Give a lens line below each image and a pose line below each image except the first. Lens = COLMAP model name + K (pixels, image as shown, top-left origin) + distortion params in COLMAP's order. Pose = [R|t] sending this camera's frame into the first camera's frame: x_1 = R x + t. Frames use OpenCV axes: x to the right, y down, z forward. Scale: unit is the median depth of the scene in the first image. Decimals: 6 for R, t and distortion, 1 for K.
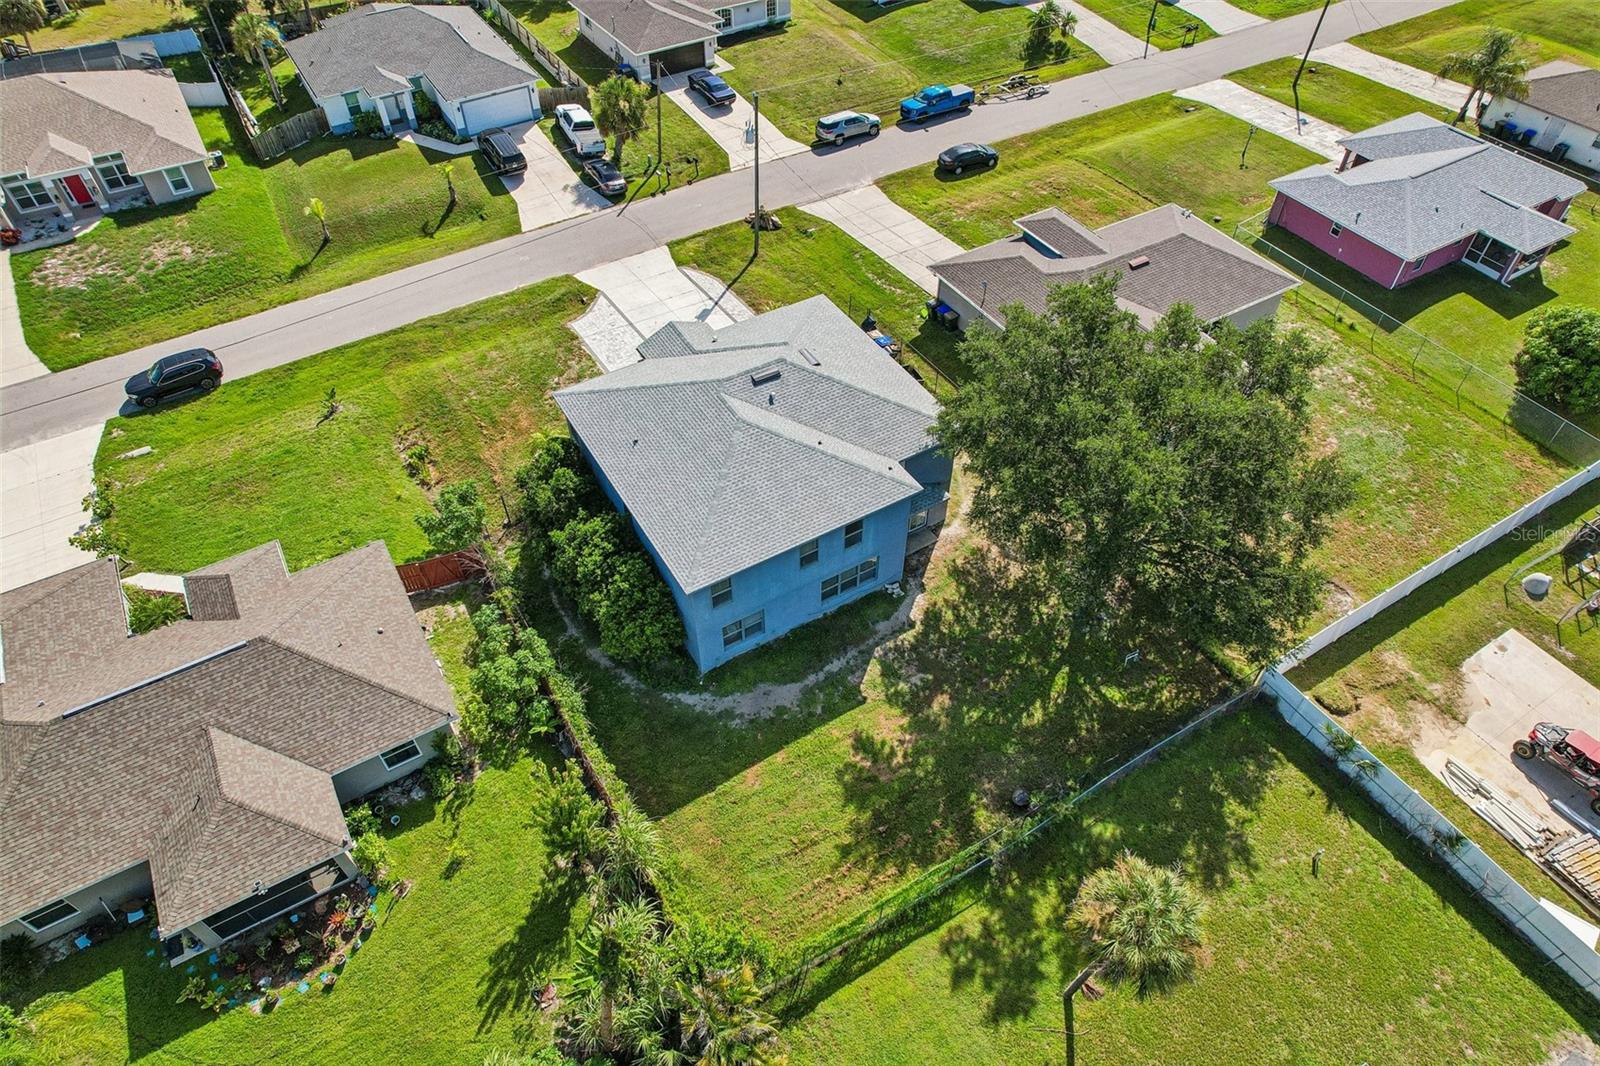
lens RADIAL K [[1016.3, 0, 798.9], [0, 1016.3, 544.2], [0, 0, 1]] dist [-0.062284, 0.050934]
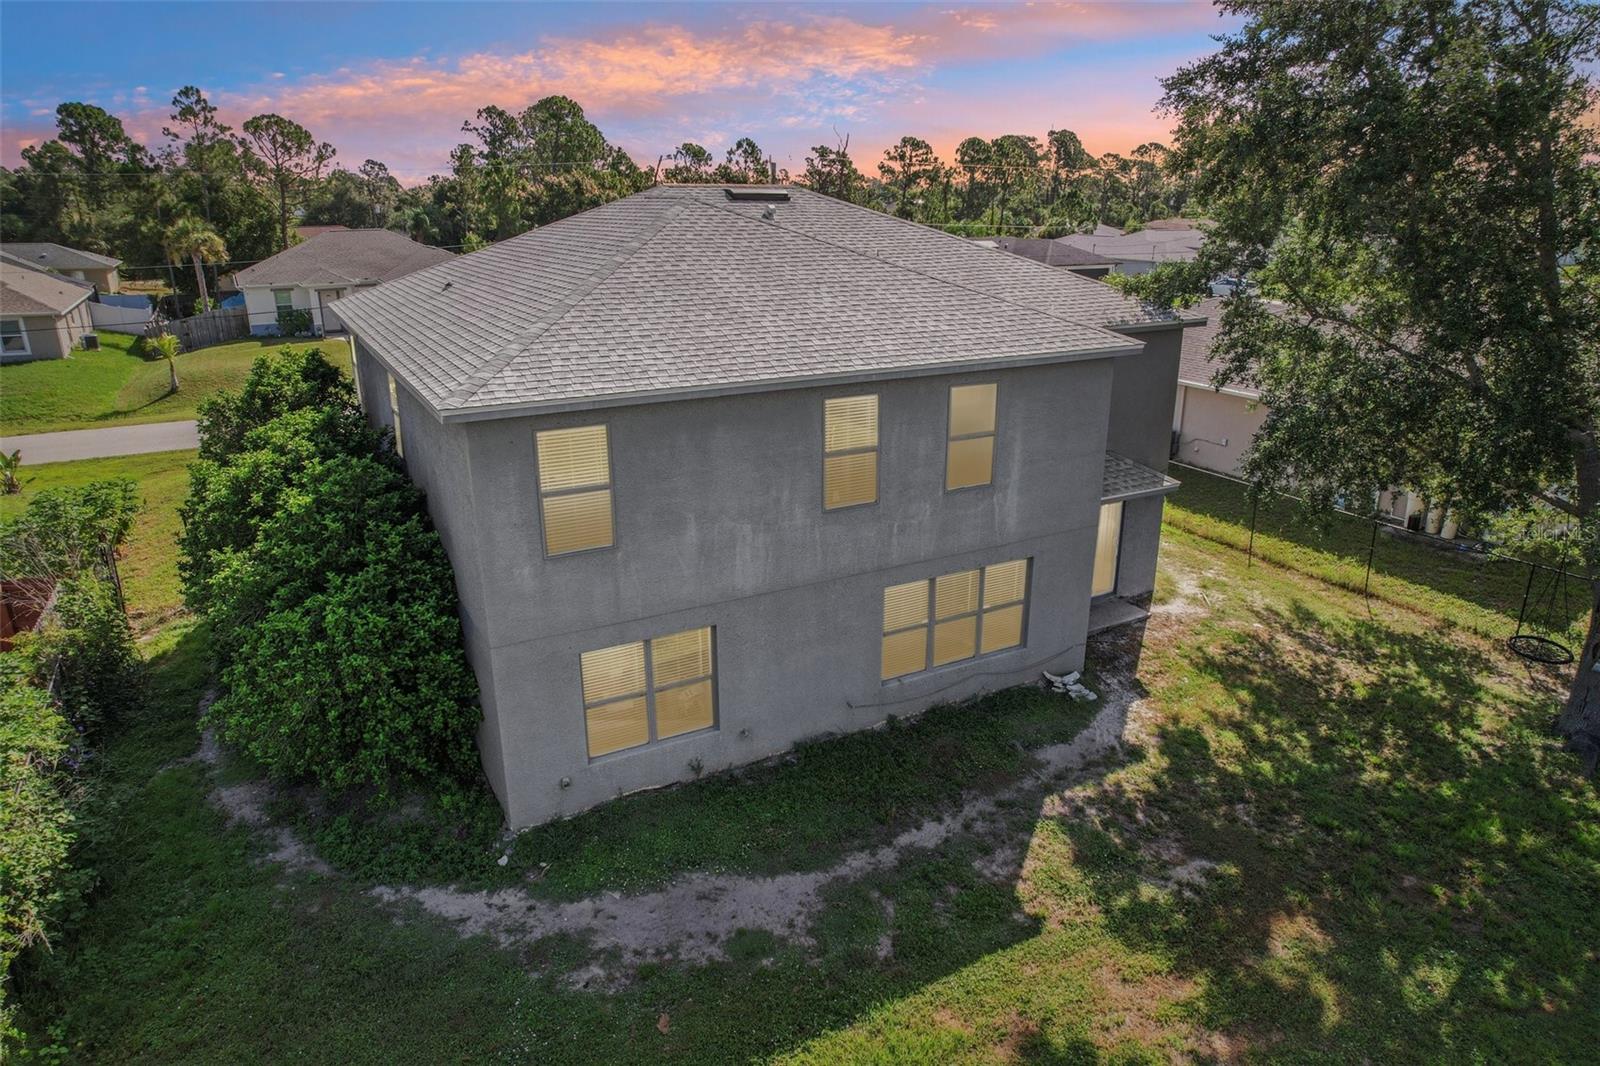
lens RADIAL K [[1022.9, 0, 800.0], [0, 1022.9, 533.0], [0, 0, 1]] dist [-0.076876, 0.064491]
pose [[0.999456, 0.016046, -0.028822, 0.002220], [-0.028088, 0.872152, -0.488427, 0.185521], [0.017300, 0.488971, 0.872129, 0.636182]]
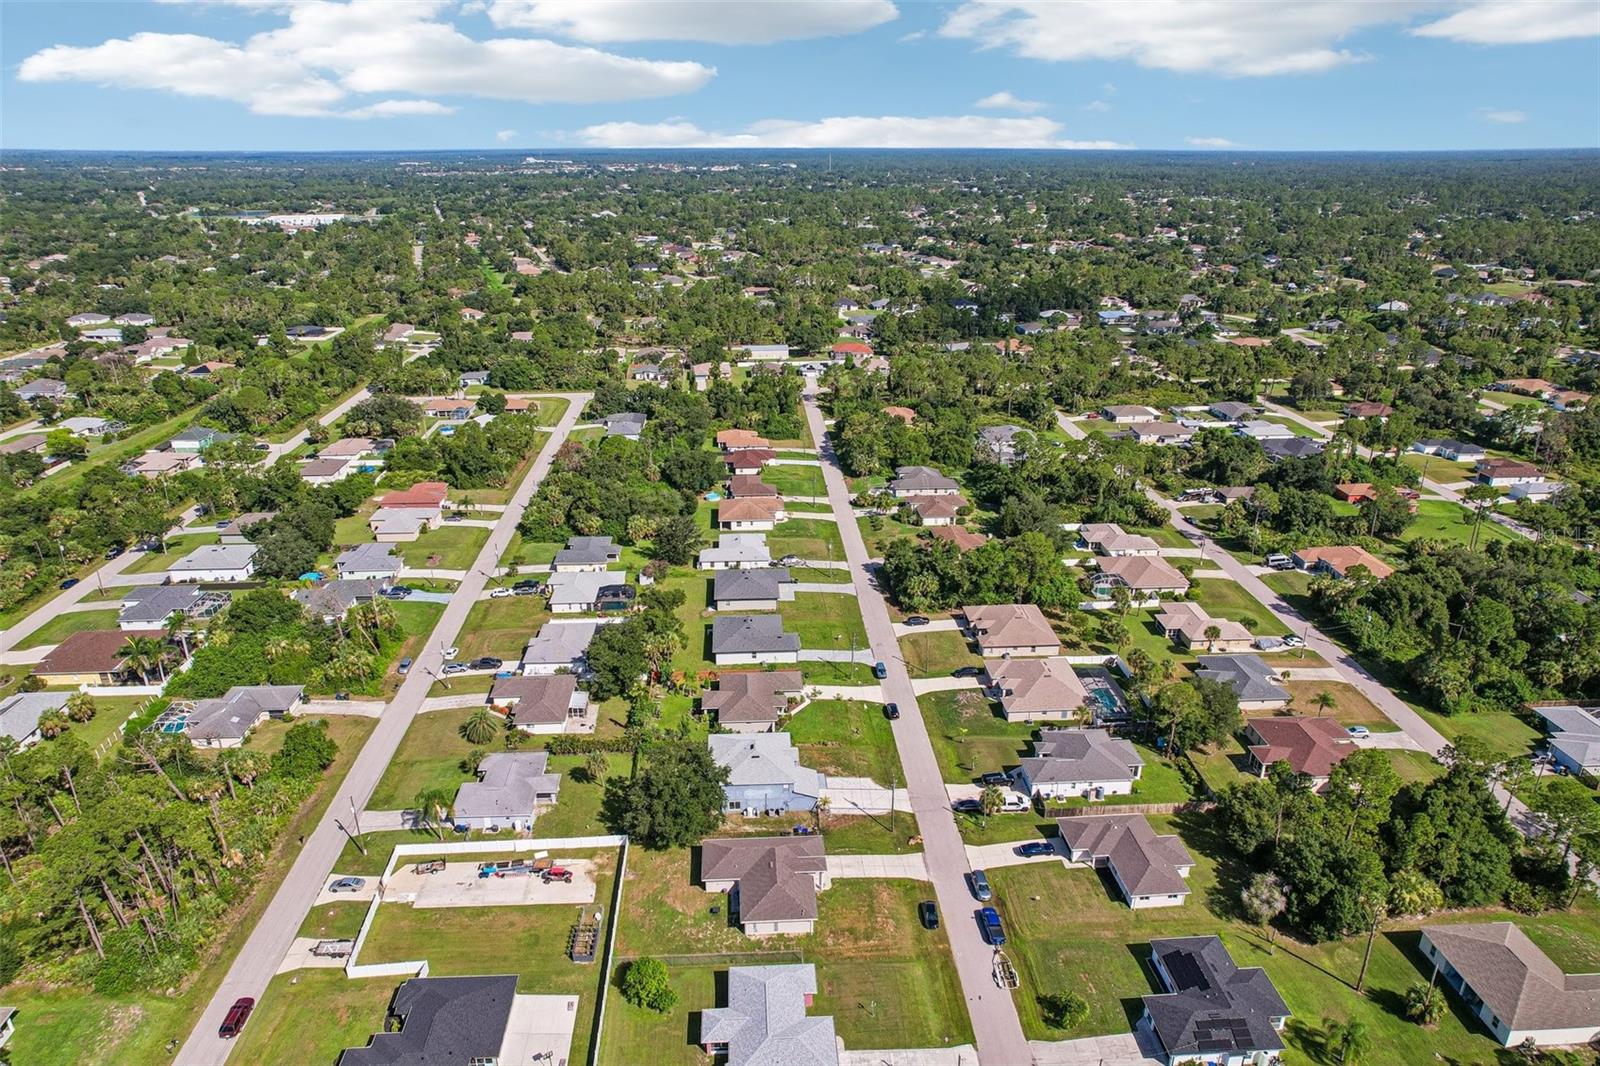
lens RADIAL K [[1016.3, 0, 798.9], [0, 1016.3, 544.2], [0, 0, 1]] dist [-0.062284, 0.050934]
pose [[-0.460356, 0.332179, -0.823243, 2.644468], [-0.654982, 0.498873, 0.567560, -2.698259], [0.599225, 0.800489, -0.012087, 0.510268]]
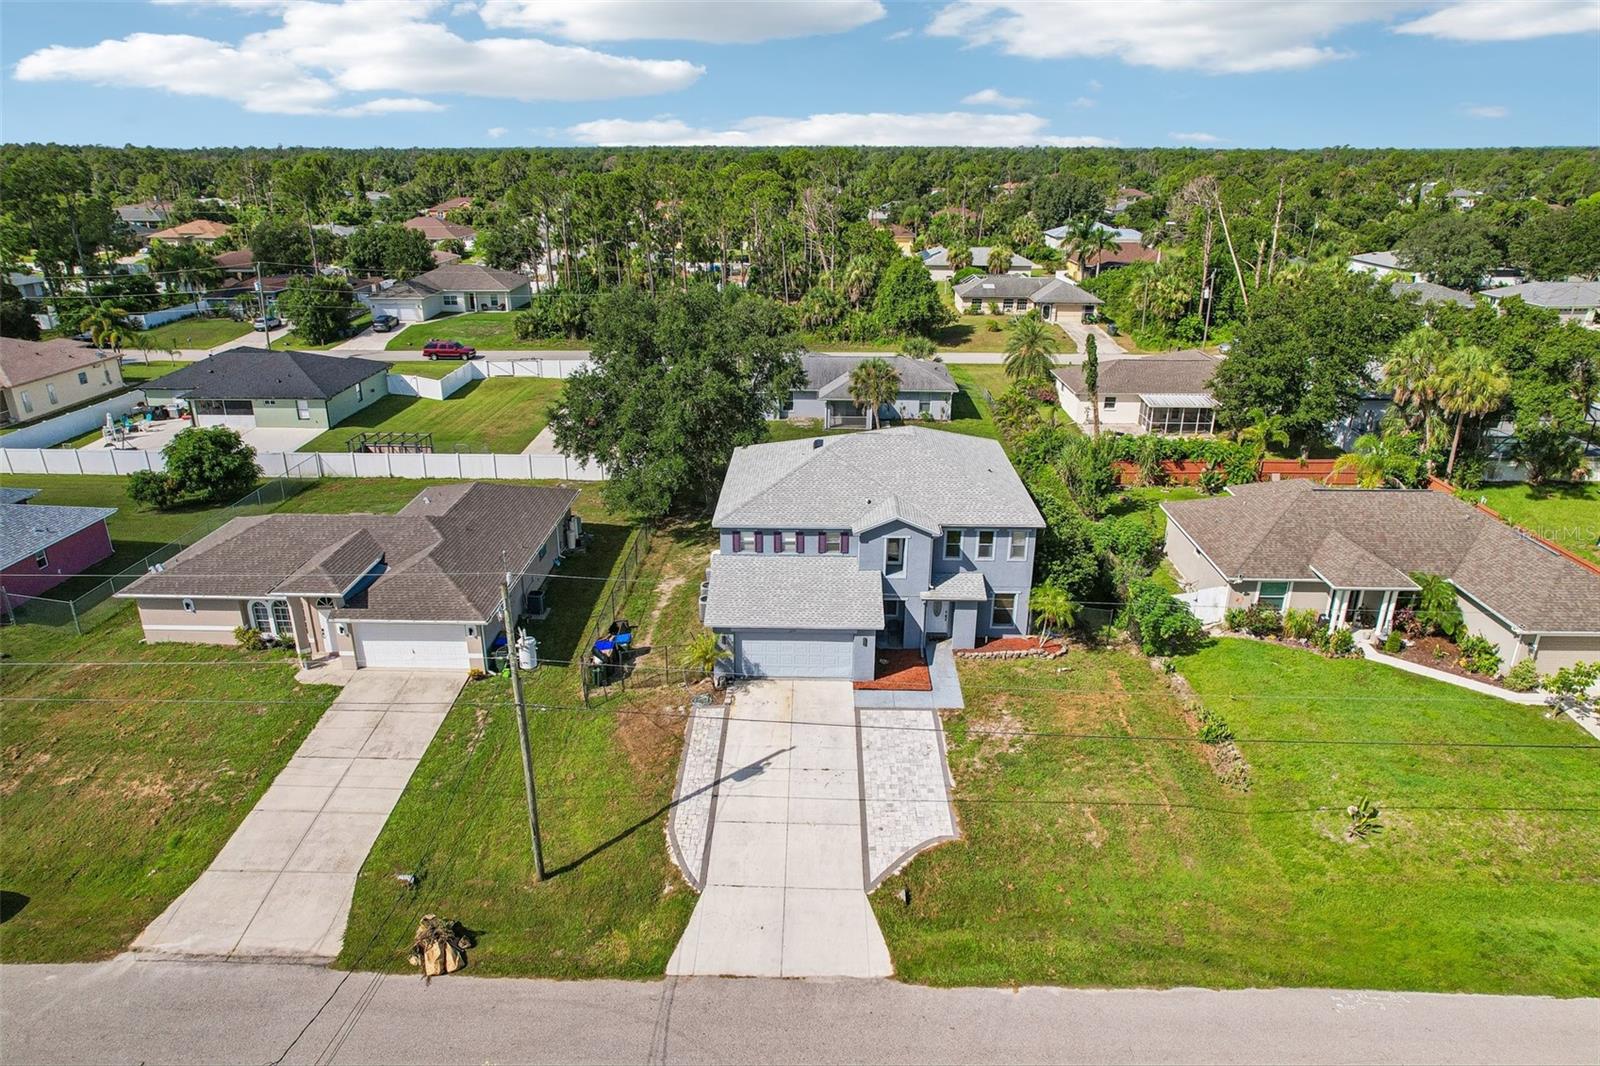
lens RADIAL K [[1016.0, 0, 807.6], [0, 1016.0, 528.2], [0, 0, 1]] dist [-0.056756, 0.052061]
pose [[-0.849970, -0.186323, 0.492783, -0.538616], [0.386417, 0.415302, 0.823533, -1.054538], [-0.358097, 0.890398, -0.280996, 1.376152]]
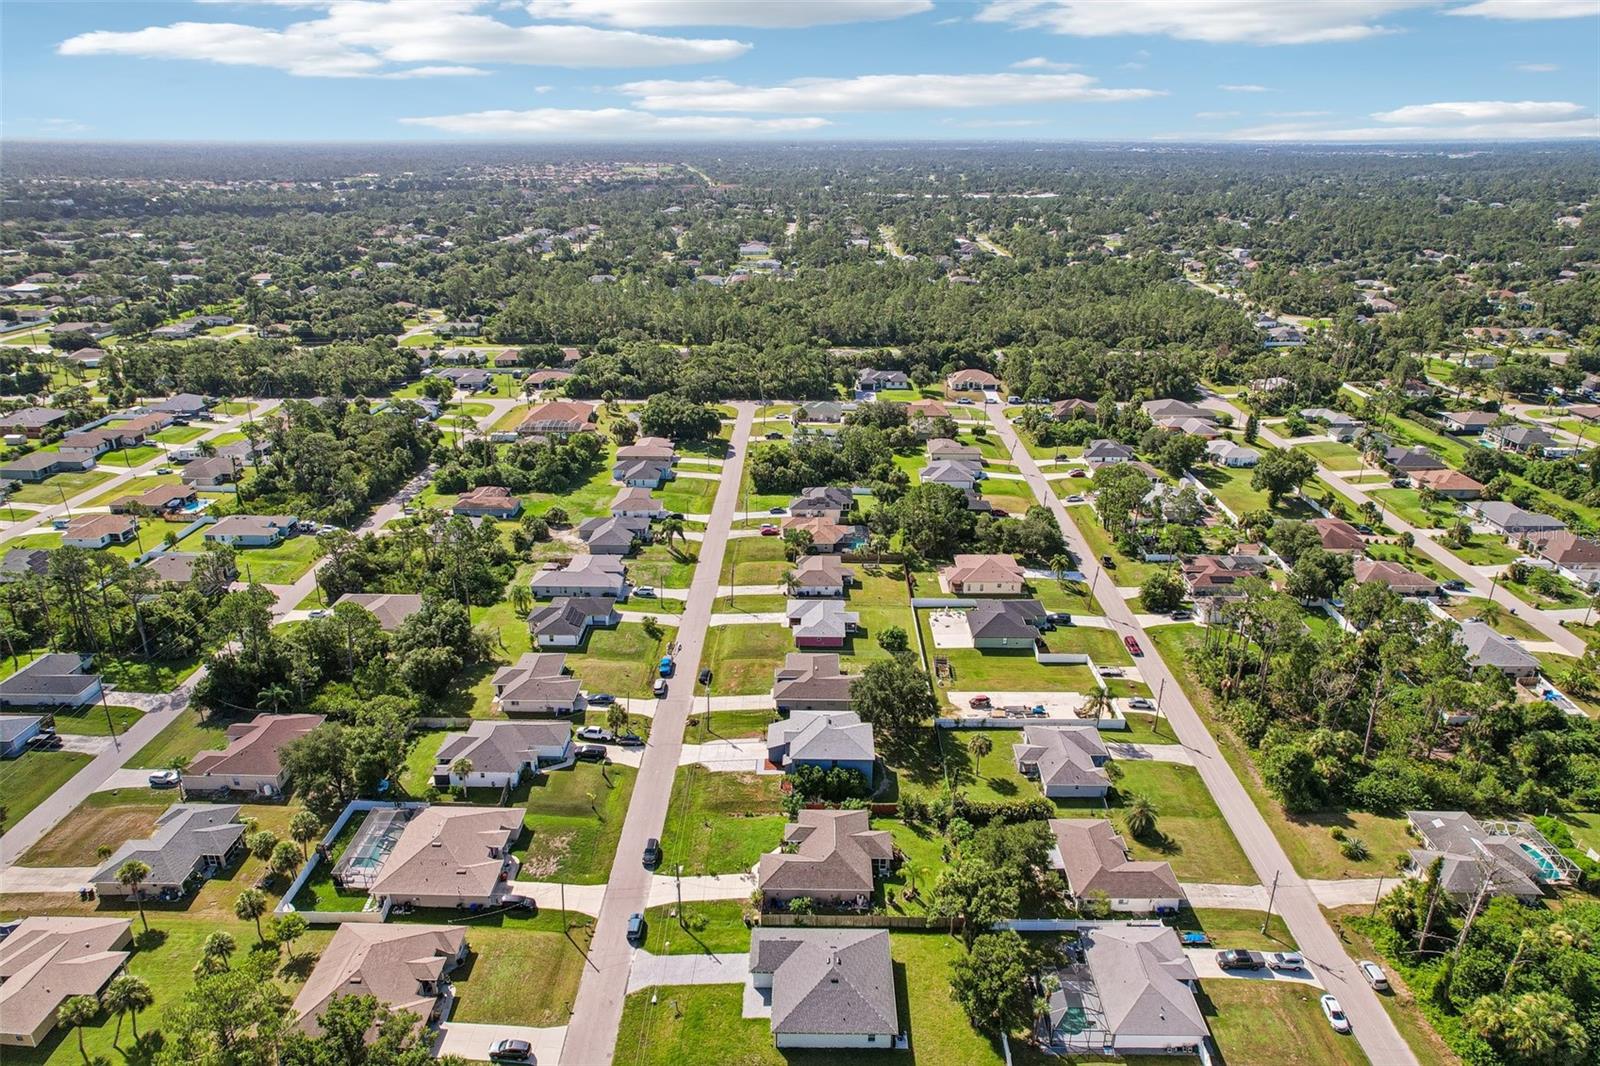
lens RADIAL K [[1022.4, 0, 800.0], [0, 1022.4, 533.0], [0, 0, 1]] dist [-0.054436, 0.053668]
pose [[0.526937, -0.307294, 0.792407, -2.872391], [0.622975, 0.773866, -0.114164, -0.336102], [-0.578135, 0.553807, 0.599215, -1.643752]]
